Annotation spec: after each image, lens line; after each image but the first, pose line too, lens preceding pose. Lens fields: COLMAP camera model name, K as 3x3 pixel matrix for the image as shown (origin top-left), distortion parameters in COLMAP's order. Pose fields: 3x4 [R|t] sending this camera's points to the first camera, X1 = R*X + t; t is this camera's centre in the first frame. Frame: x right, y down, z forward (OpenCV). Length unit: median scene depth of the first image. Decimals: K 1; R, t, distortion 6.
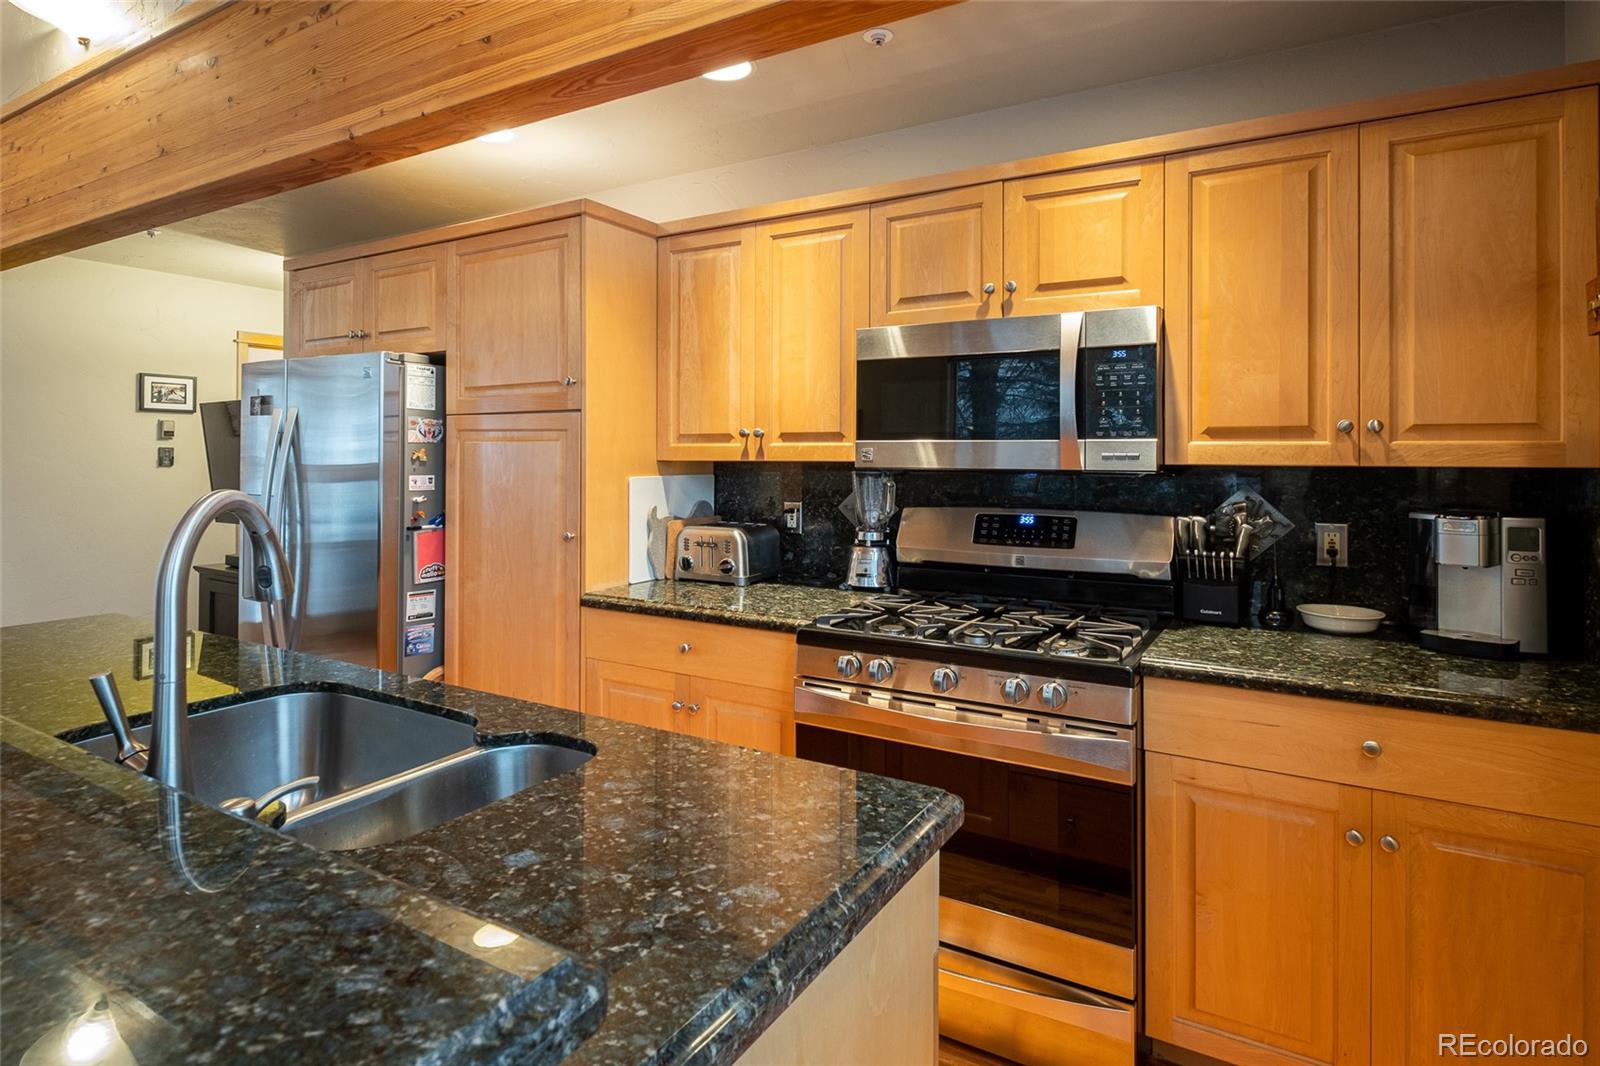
lens RADIAL K [[839.6, 0, 795.5], [0, 839.6, 448.8], [0, 0, 1]] dist [0.020544, -0.000640]
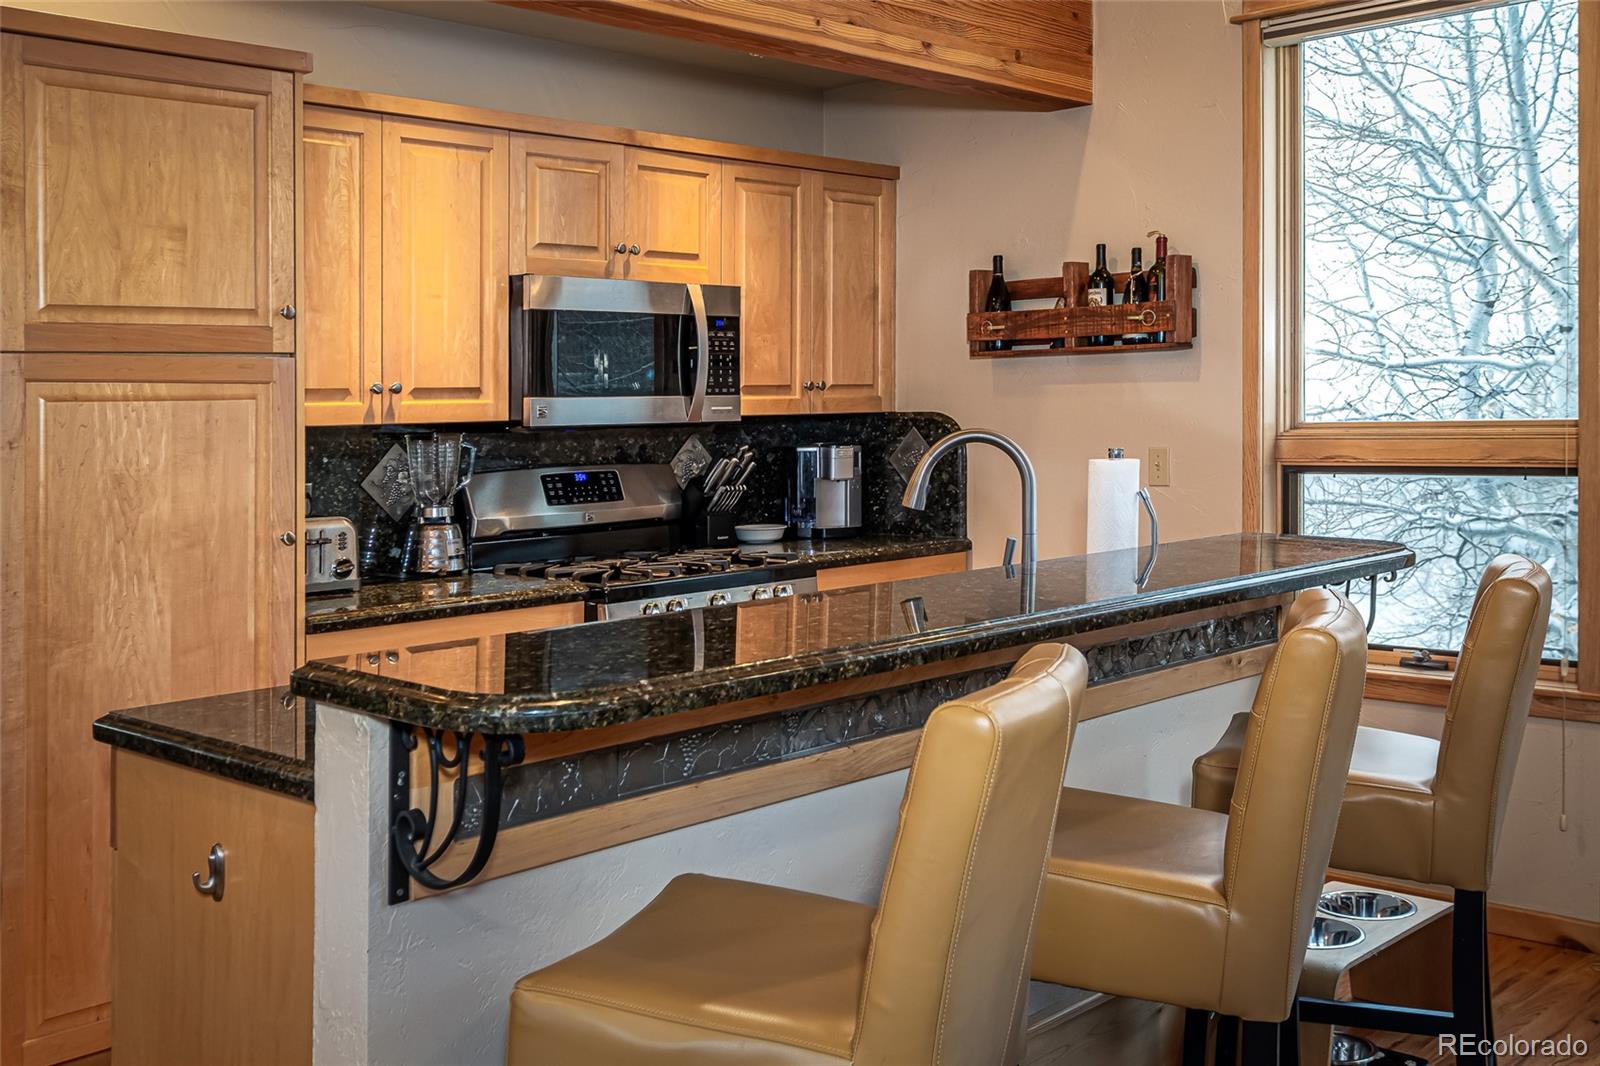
lens RADIAL K [[1663.2, 0, 800.9], [0, 1663.2, 534.5], [0, 0, 1]] dist [-0.002599, 0.000000]
pose [[0.219179, -0.079952, 0.972403, -1.589141], [0.017787, 0.996799, 0.077949, 0.003368], [-0.975523, 0.000212, 0.219900, 0.310907]]
